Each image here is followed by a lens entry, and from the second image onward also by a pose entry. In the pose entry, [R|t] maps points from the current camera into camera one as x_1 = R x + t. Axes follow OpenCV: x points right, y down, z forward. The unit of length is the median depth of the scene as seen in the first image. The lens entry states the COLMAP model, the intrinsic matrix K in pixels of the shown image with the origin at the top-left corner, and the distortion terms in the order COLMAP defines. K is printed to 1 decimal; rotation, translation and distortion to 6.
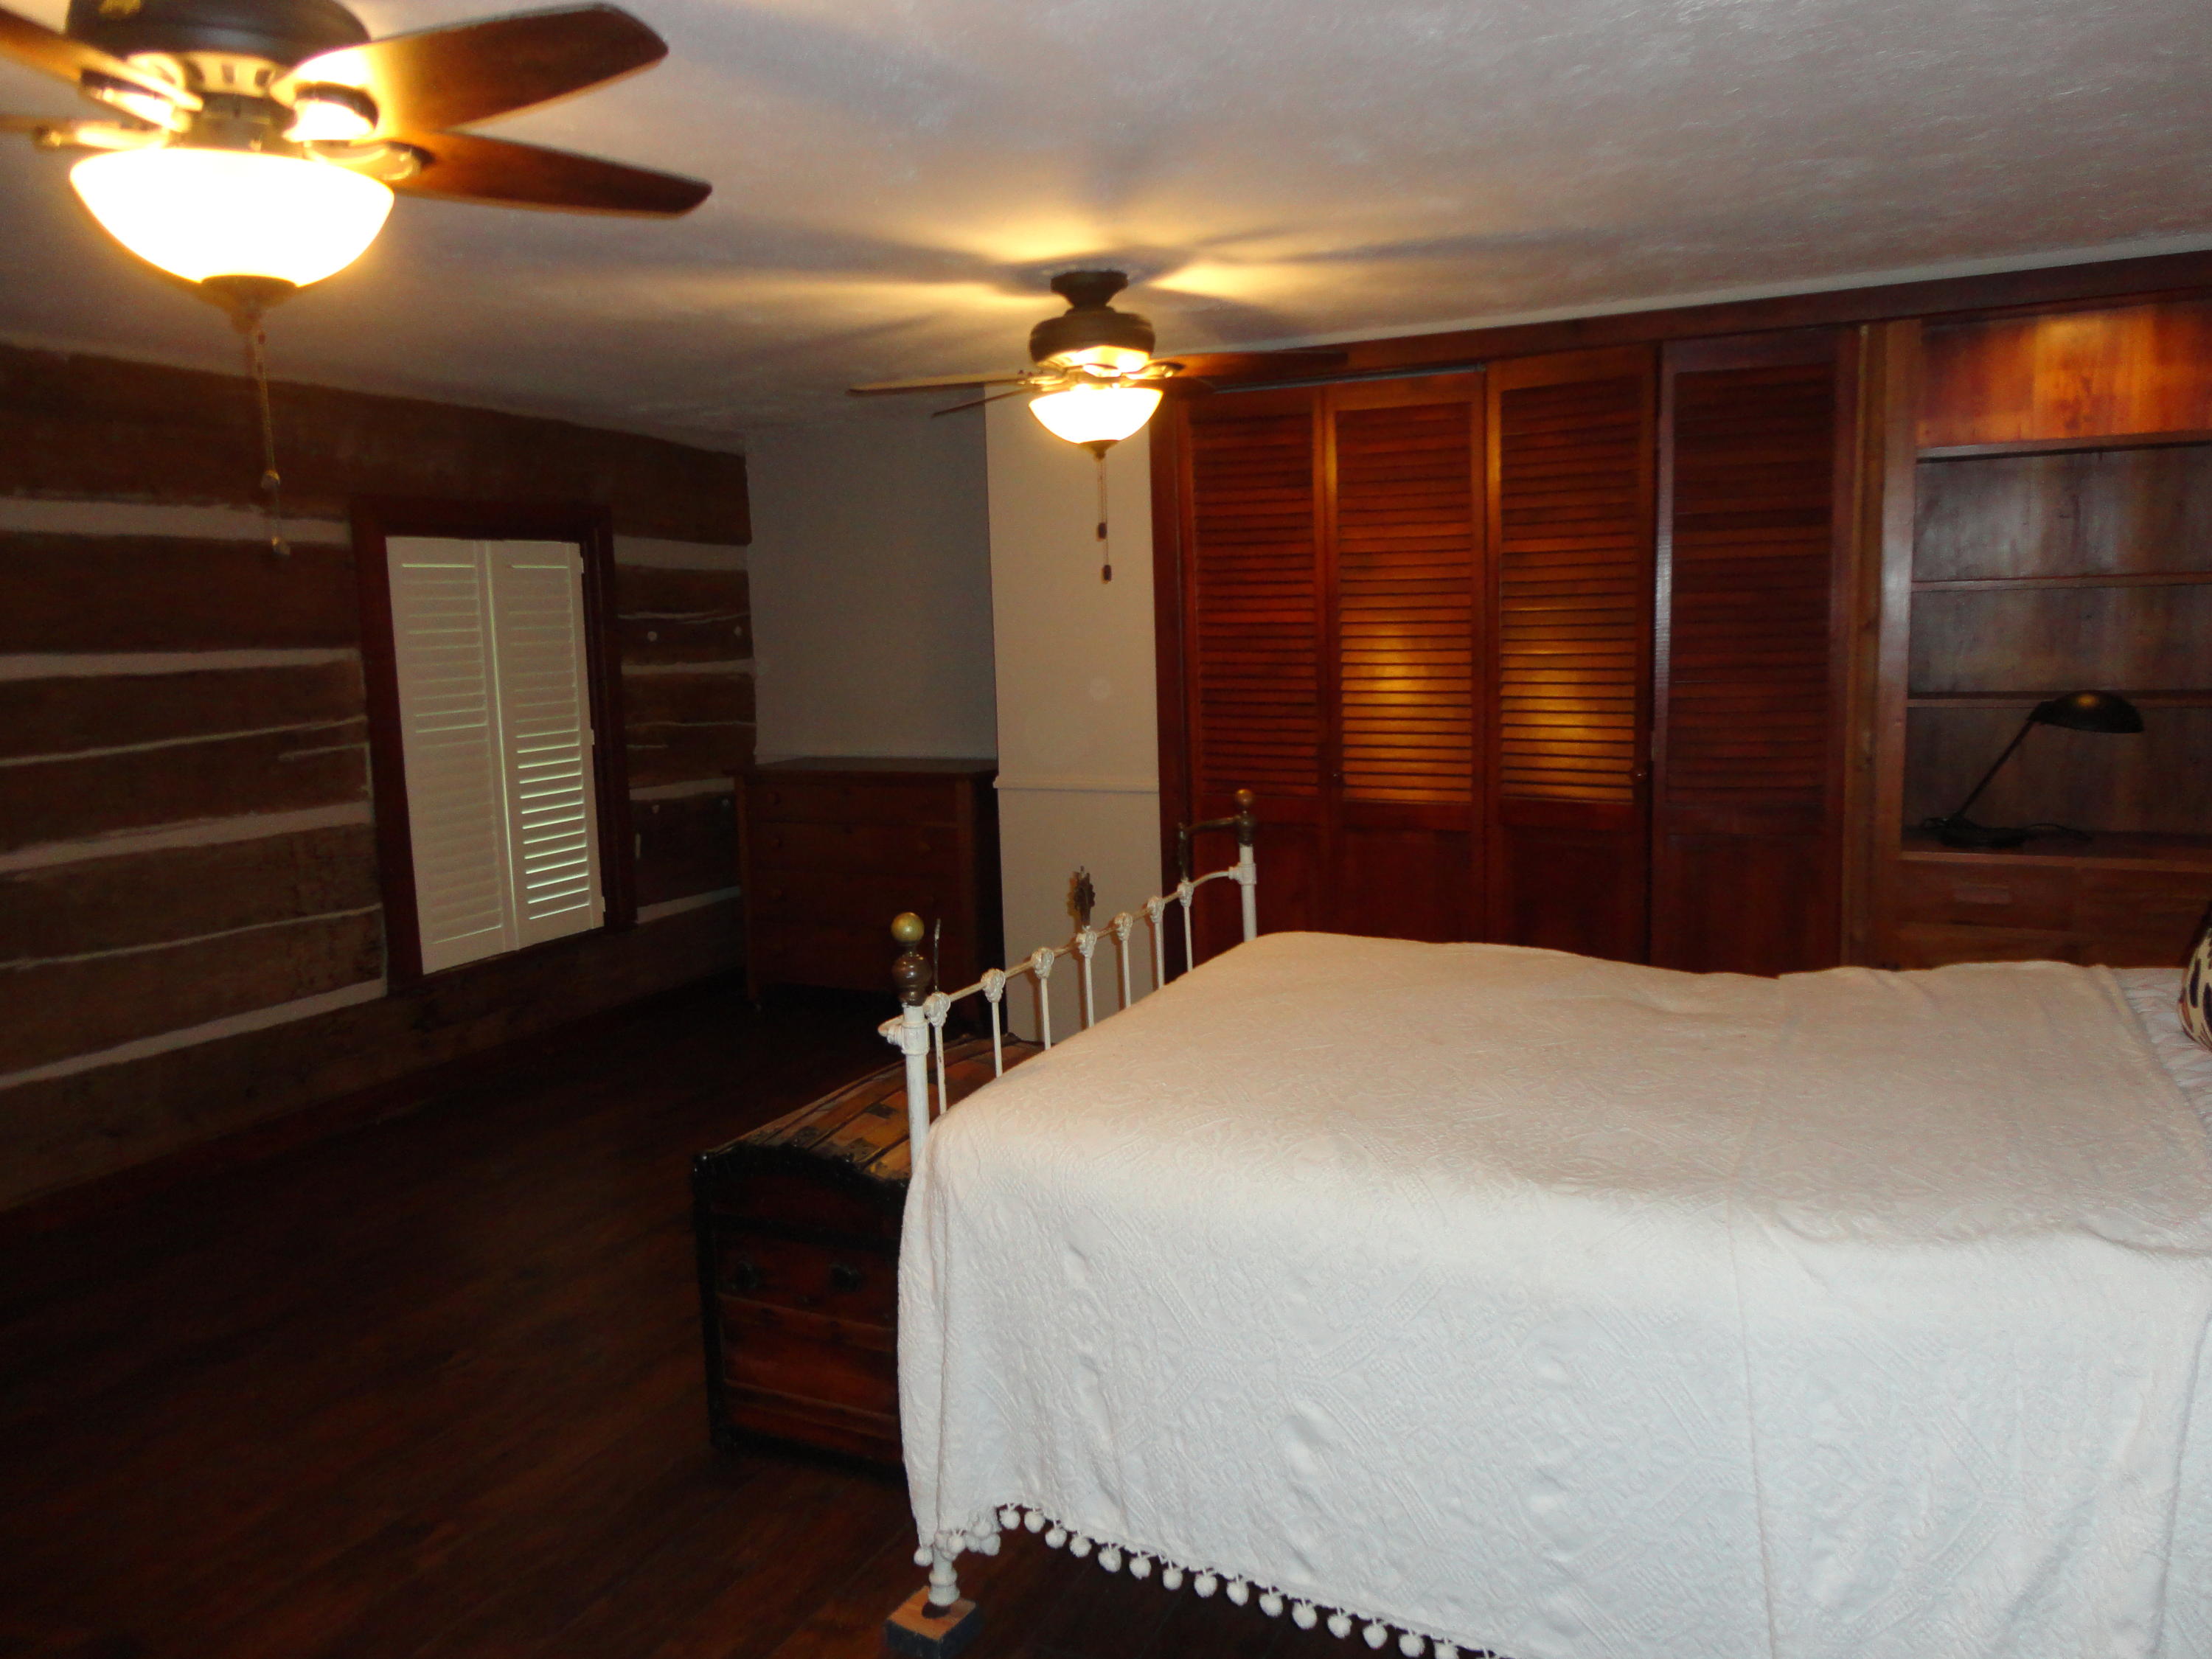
lens RADIAL K [[1615.7, 0, 1118.5], [0, 1615.7, 824.4], [0, 0, 1]] dist [-0.003329, 0.000323]
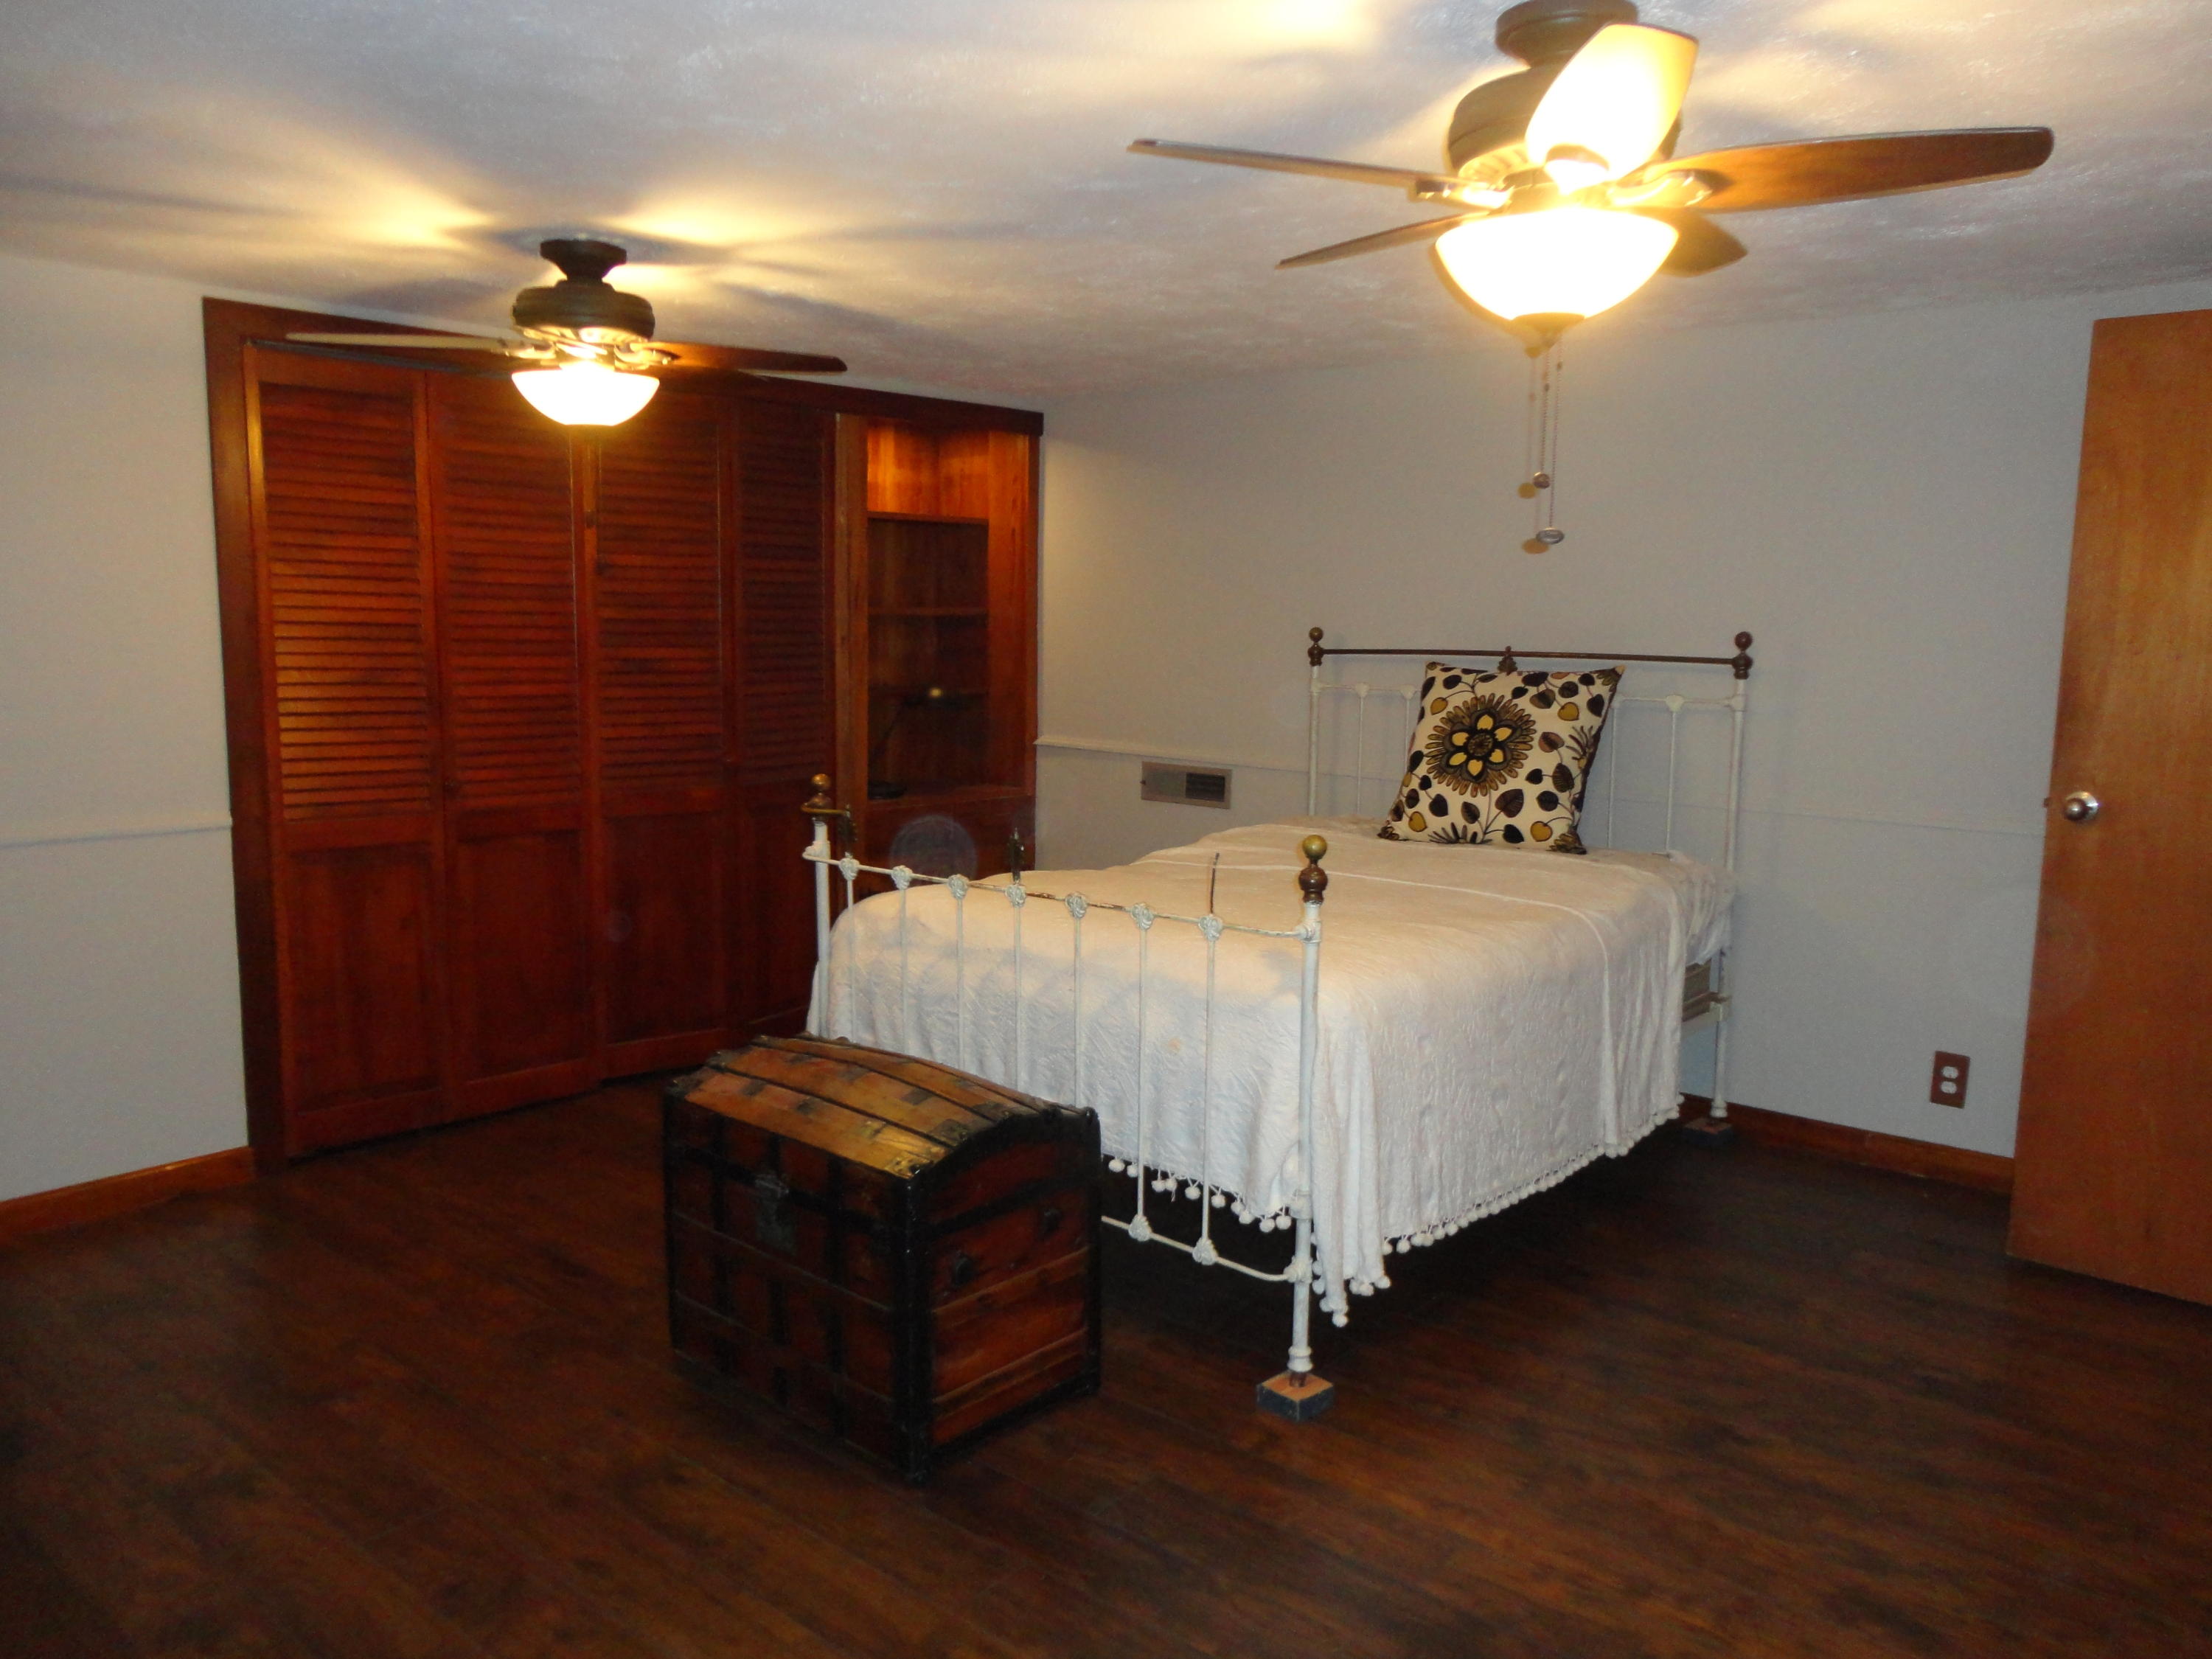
lens RADIAL K [[1615.7, 0, 1118.5], [0, 1615.7, 824.4], [0, 0, 1]] dist [-0.003329, 0.000323]
pose [[0.262959, -0.089847, 0.960614, -0.782603], [0.107185, 0.992212, 0.063461, -0.030494], [-0.958835, 0.086276, 0.270542, 0.431476]]
